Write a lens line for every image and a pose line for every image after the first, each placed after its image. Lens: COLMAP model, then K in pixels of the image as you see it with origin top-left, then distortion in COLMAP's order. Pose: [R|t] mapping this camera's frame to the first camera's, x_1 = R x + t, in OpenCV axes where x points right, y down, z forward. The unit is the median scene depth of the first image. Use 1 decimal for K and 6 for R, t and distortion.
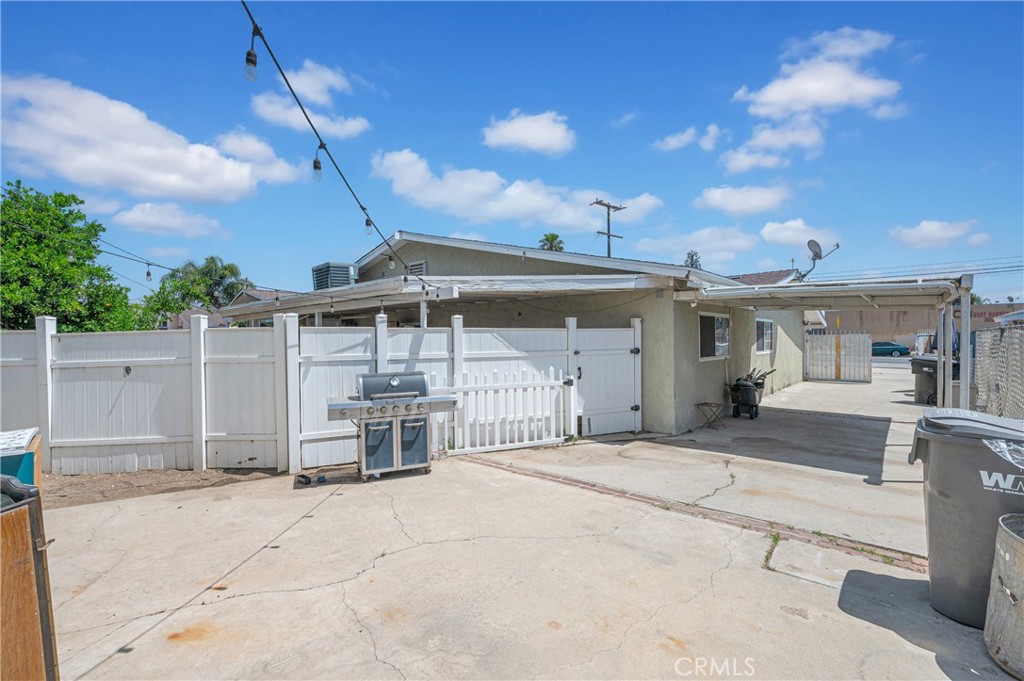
lens RADIAL K [[446.2, 0, 512.0], [0, 446.2, 340.5], [0, 0, 1]] dist [-0.001771, -0.000425]
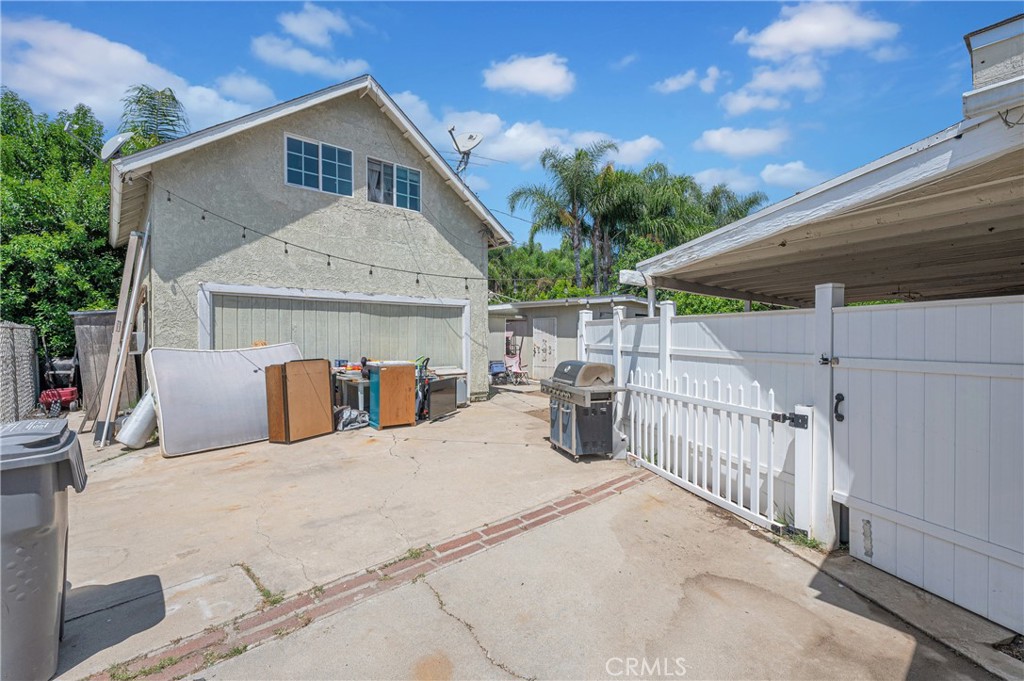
lens RADIAL K [[446.2, 0, 512.0], [0, 446.2, 340.5], [0, 0, 1]] dist [-0.001771, -0.000425]
pose [[-0.109795, 0.023710, -0.993671, 0.708751], [-0.000870, 0.999713, 0.023950, -0.003646], [0.993954, 0.003494, -0.109742, 0.821102]]
